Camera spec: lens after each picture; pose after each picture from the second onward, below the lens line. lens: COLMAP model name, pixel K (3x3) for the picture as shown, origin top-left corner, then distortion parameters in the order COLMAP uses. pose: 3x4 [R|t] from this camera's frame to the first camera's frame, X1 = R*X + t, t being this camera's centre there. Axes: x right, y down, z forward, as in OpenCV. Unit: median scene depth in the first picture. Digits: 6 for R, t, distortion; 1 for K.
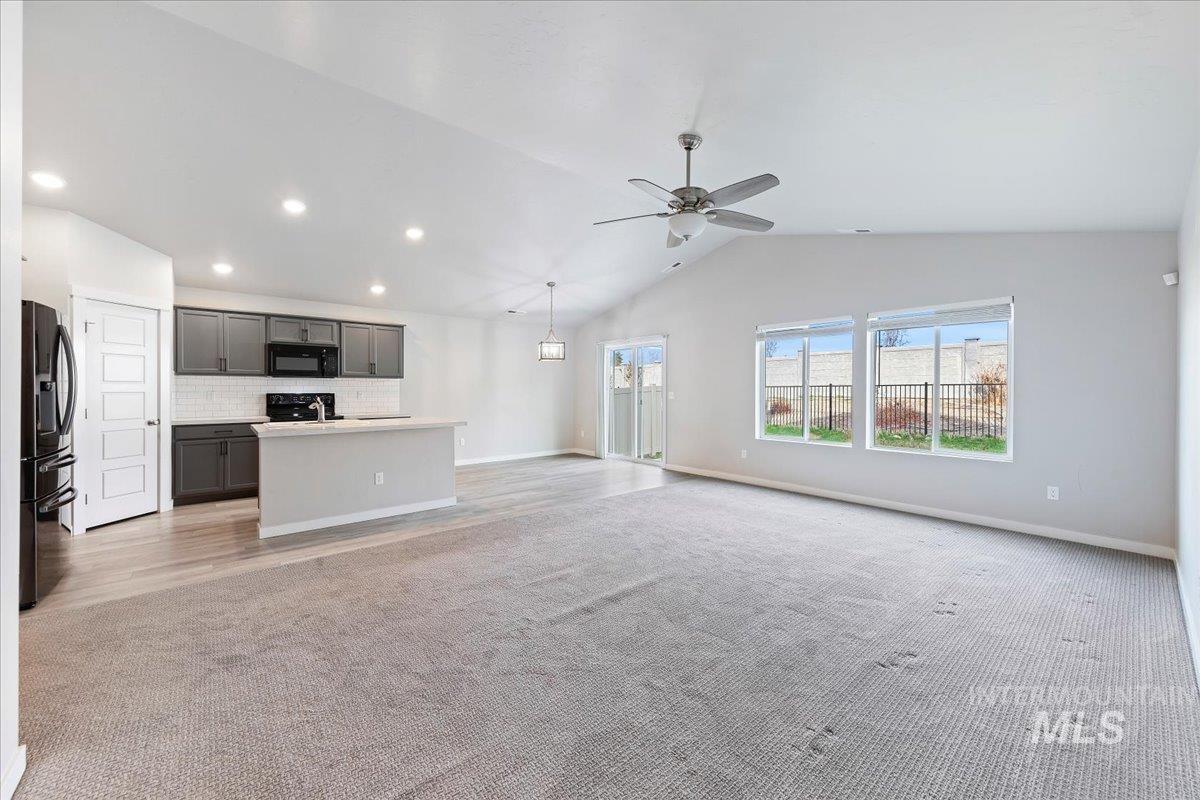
lens RADIAL K [[450.3, 0, 599.2], [0, 450.3, 392.5], [0, 0, 1]] dist [0.006369, -0.001632]
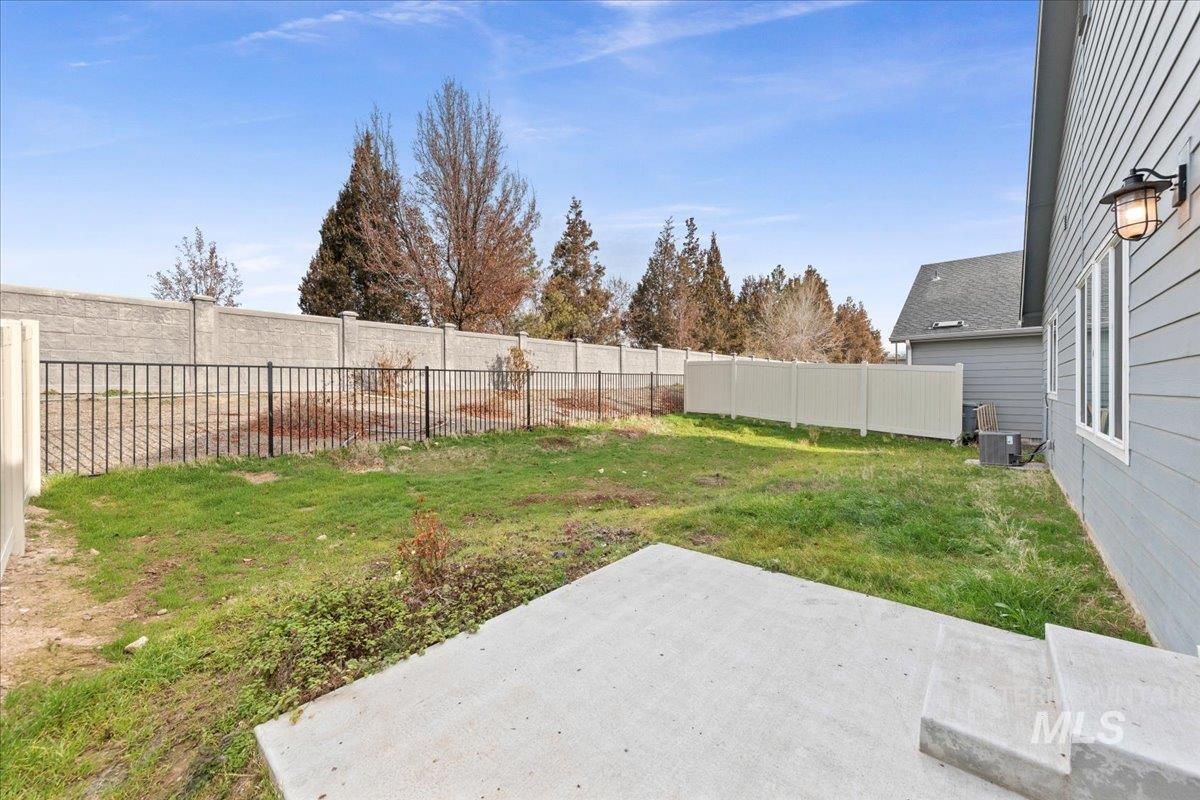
lens RADIAL K [[450.3, 0, 603.8], [0, 450.3, 392.8], [0, 0, 1]] dist [0.006369, -0.001632]
pose [[-0.144887, -0.010586, 0.989392, -0.028177], [0.012987, 0.999836, 0.012600, 0.029327], [-0.989363, 0.014675, -0.144726, 1.746158]]
